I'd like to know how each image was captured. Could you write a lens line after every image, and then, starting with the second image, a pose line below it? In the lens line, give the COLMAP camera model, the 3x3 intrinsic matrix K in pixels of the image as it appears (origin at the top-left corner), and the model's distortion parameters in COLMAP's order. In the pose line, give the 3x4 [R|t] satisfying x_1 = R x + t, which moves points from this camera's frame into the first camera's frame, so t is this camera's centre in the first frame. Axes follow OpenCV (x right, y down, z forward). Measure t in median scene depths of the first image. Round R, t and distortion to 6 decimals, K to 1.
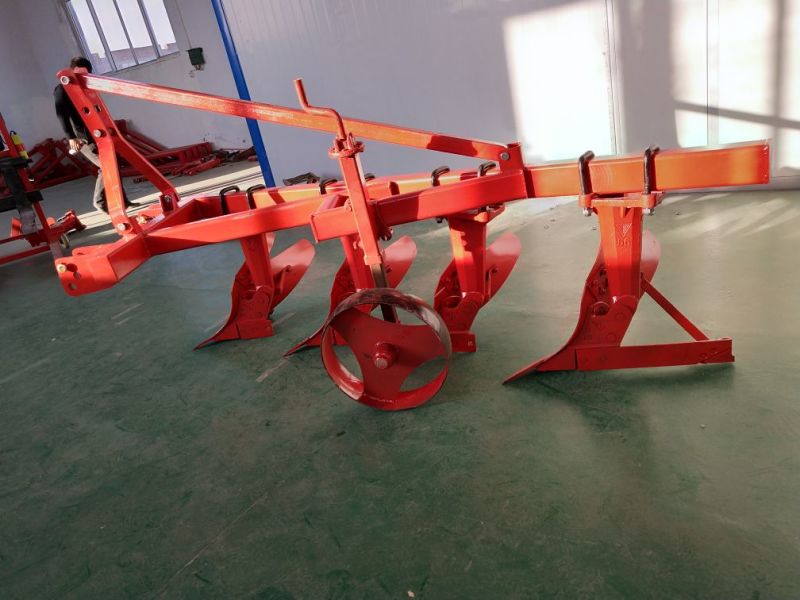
lens RADIAL K [[604.8, 0, 397.9], [0, 604.8, 296.4], [0, 0, 1]] dist [-0.015210, 0.046813]
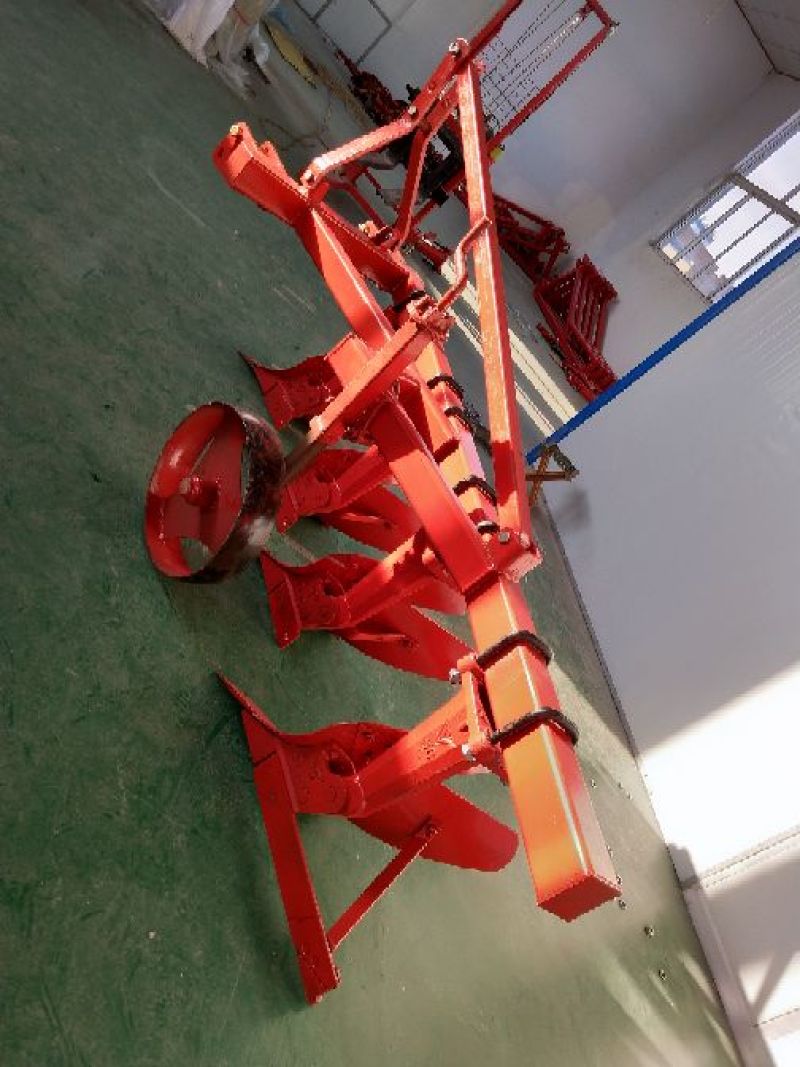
lens RADIAL K [[806.6, 0, 395.9], [0, 806.6, 537.1], [0, 0, 1]] dist [-0.015210, 0.046813]
pose [[0.295168, 0.907070, -0.300165, 0.353791], [-0.932940, 0.341408, 0.114295, -0.193225], [0.206153, 0.246300, 0.947015, 0.136943]]
